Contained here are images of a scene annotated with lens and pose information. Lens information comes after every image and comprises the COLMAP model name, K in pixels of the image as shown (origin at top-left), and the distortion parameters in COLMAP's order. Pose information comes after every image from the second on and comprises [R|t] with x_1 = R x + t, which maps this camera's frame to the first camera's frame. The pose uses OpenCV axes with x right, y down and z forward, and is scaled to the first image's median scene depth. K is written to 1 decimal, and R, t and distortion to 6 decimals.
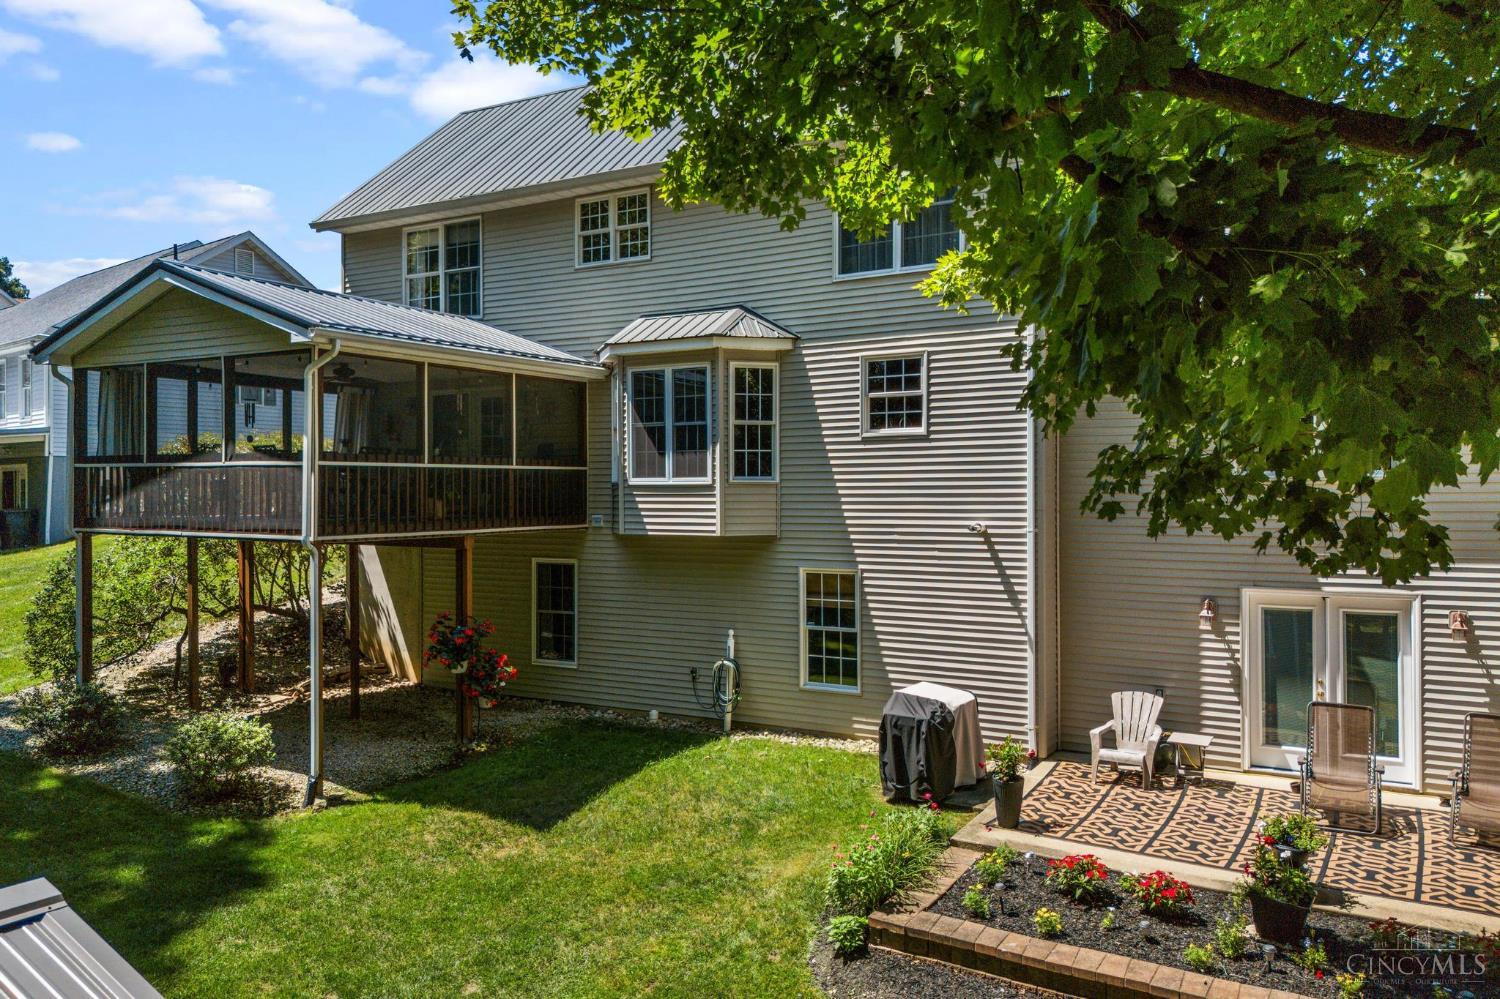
lens RADIAL K [[1060.4, 0, 750.5], [0, 1060.4, 532.1], [0, 0, 1]] dist [-0.002196, -0.001383]
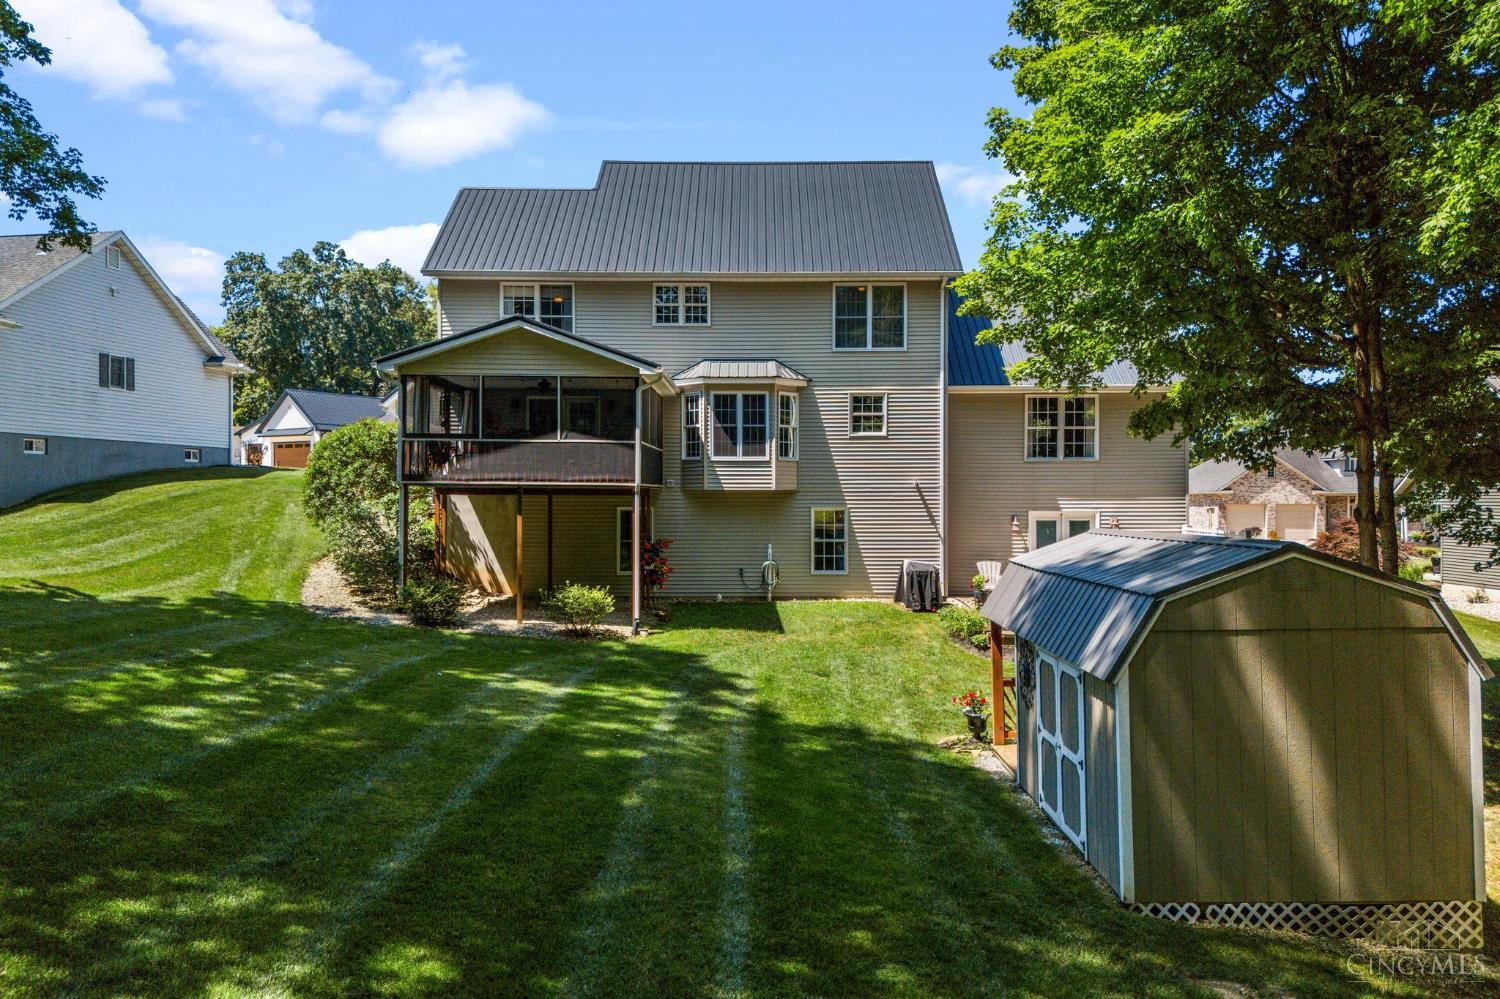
lens RADIAL K [[1060.4, 0, 750.5], [0, 1060.4, 532.1], [0, 0, 1]] dist [-0.002196, -0.001383]
pose [[0.868351, -0.013865, 0.495757, -0.934091], [0.019151, 0.999801, -0.005582, 0.082500], [-0.495580, 0.014342, 0.868444, -0.509018]]
